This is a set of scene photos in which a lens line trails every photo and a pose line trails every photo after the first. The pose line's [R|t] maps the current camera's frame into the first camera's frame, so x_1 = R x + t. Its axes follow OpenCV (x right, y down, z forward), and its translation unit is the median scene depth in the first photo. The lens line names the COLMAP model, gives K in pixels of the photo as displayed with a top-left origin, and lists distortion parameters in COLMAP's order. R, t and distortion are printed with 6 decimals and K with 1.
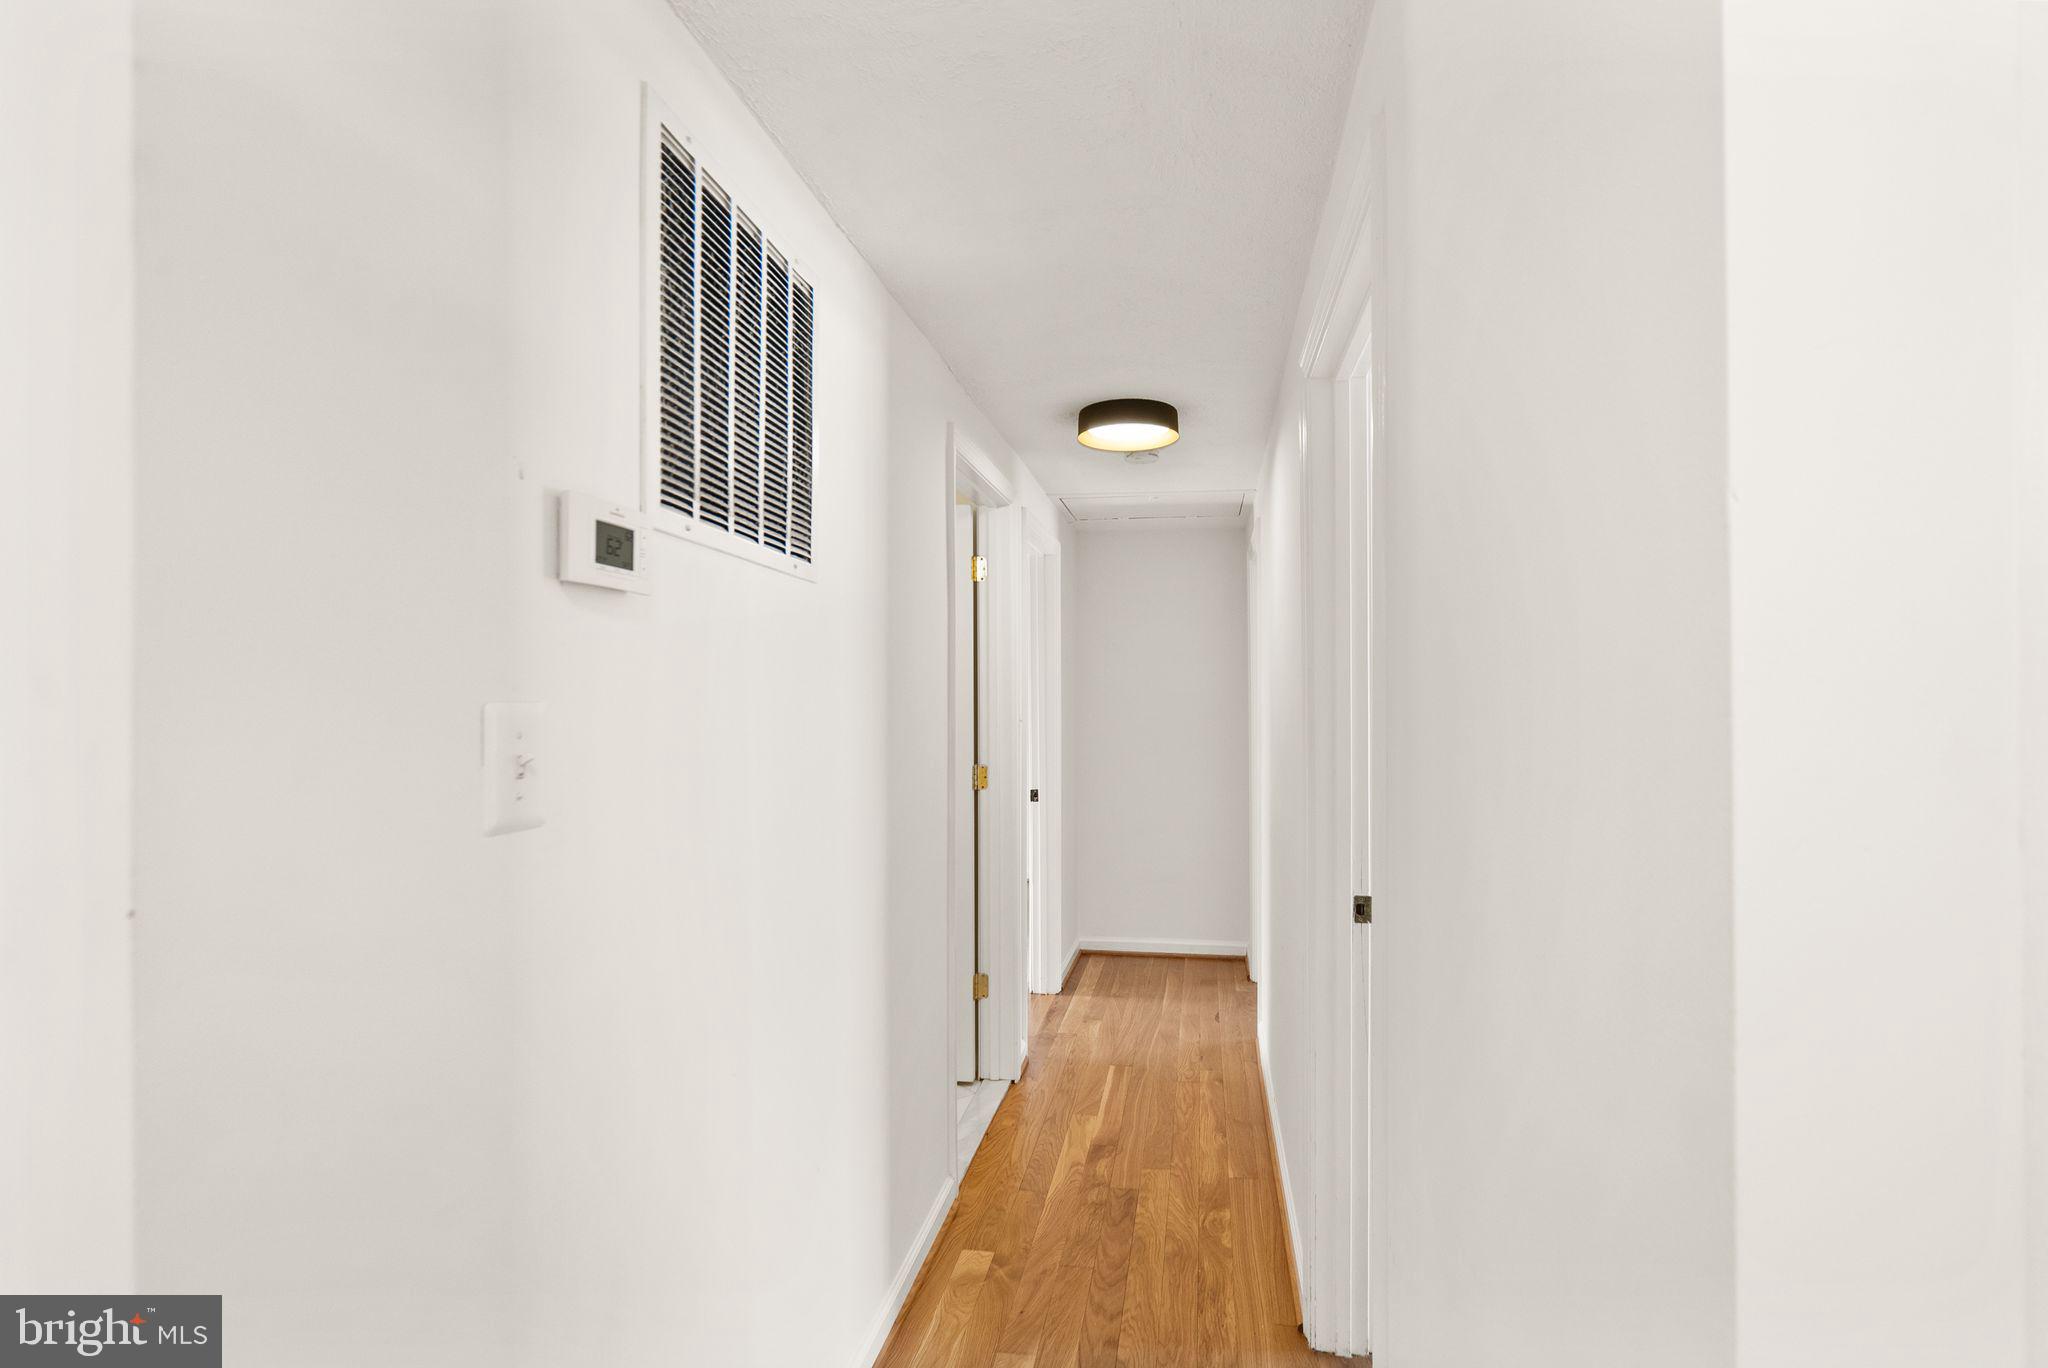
lens RADIAL K [[951.6, 0, 1012.8], [0, 951.6, 686.7], [0, 0, 1]] dist [0.001674, 0.000362]
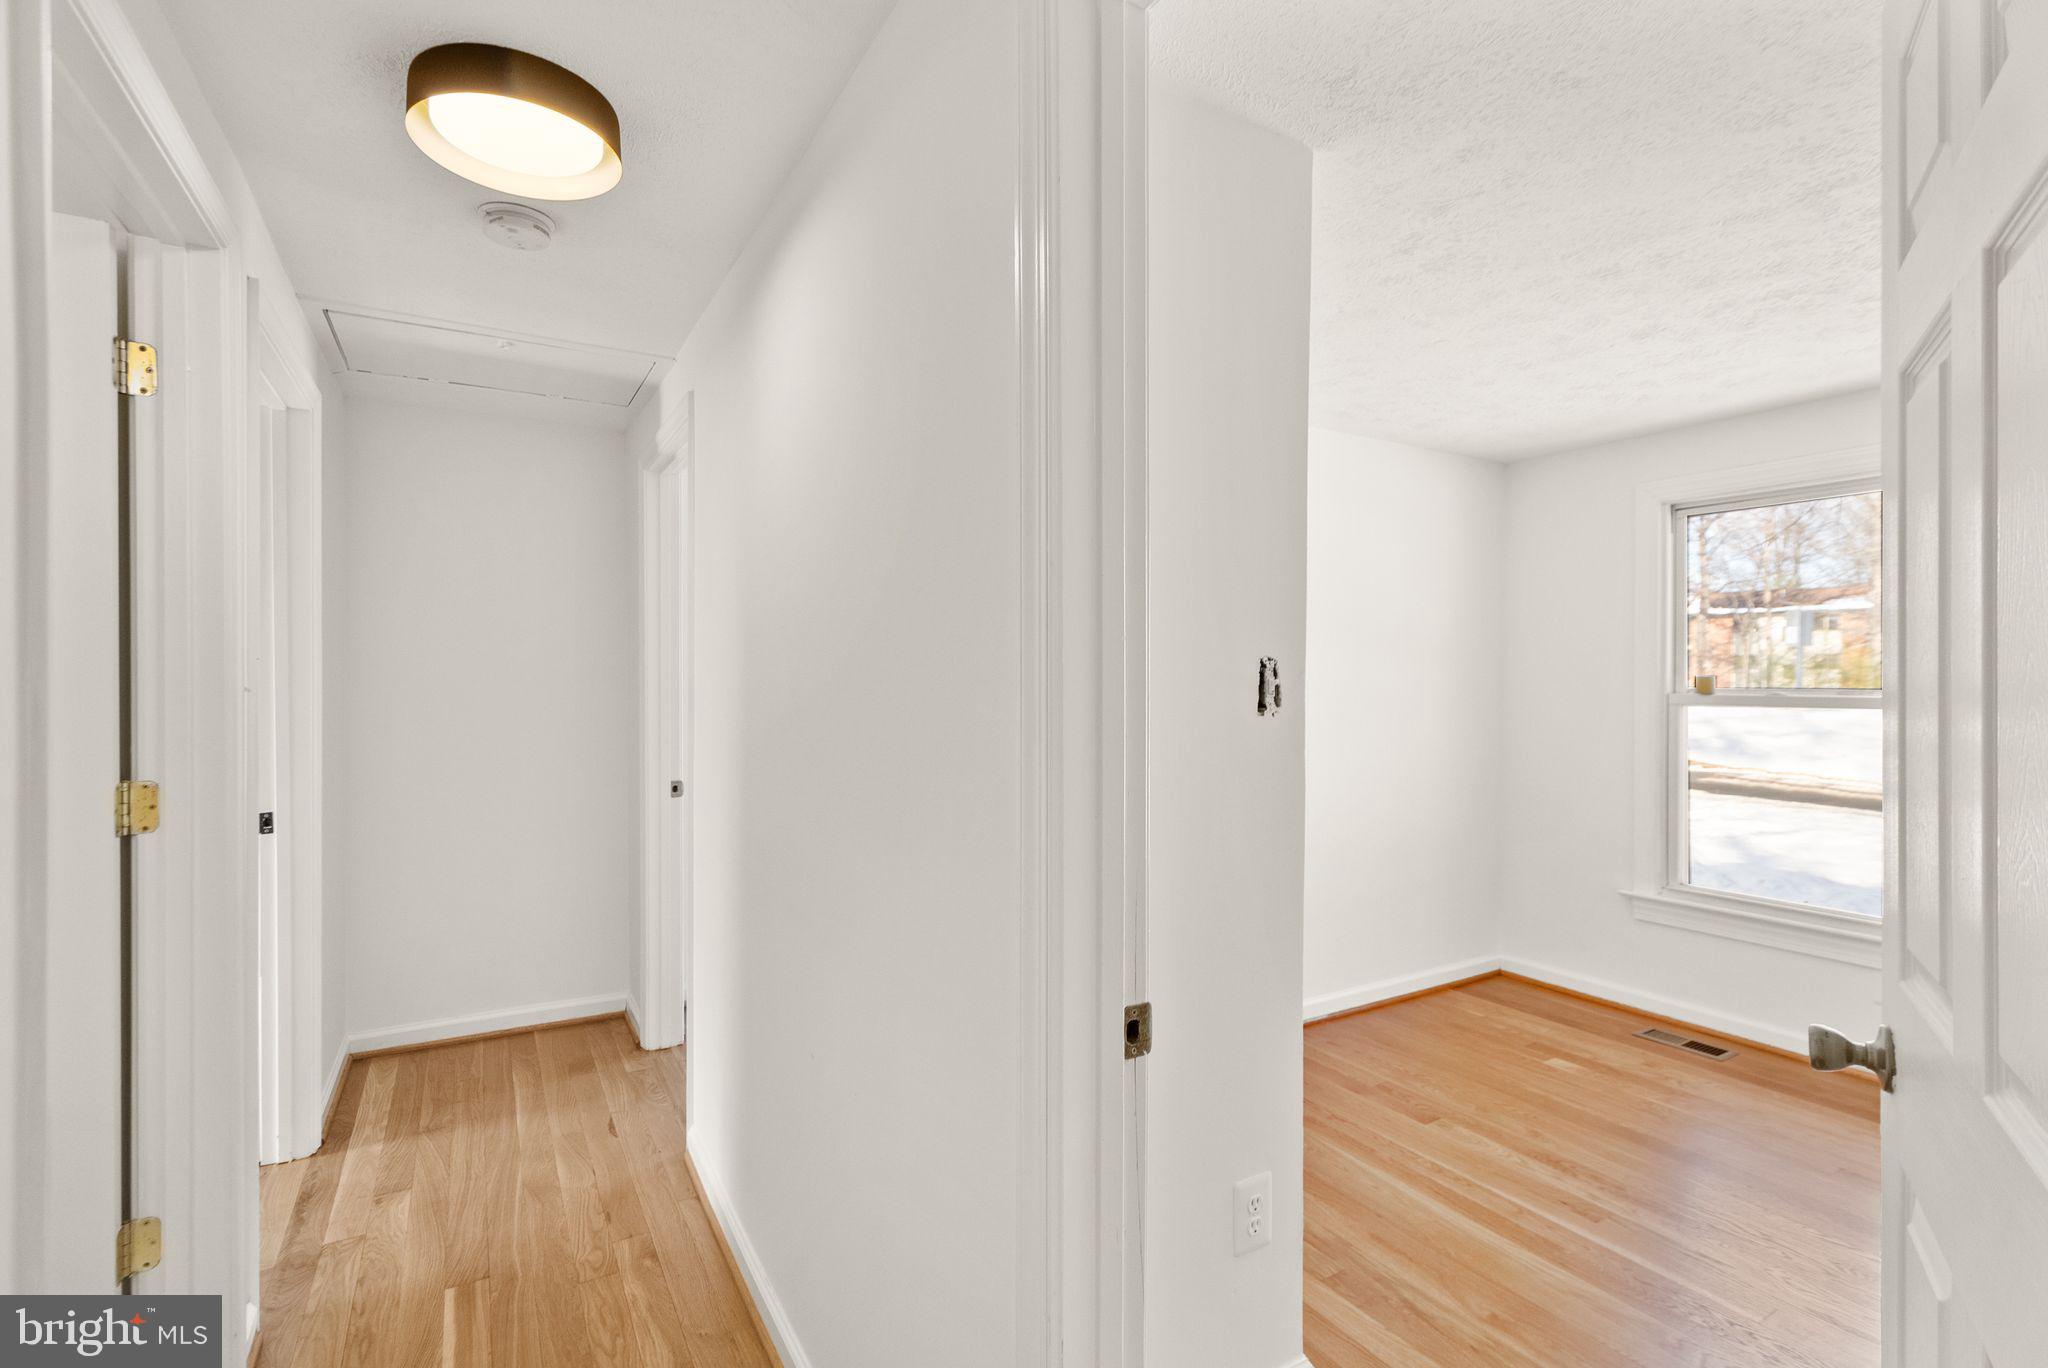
lens RADIAL K [[951.6, 0, 1012.8], [0, 951.6, 686.7], [0, 0, 1]] dist [0.001674, 0.000362]
pose [[0.758184, 0.001662, 0.652038, -0.011691], [-0.015611, 0.999756, 0.015604, 0.018284], [-0.651854, -0.022009, 0.758025, 0.308808]]
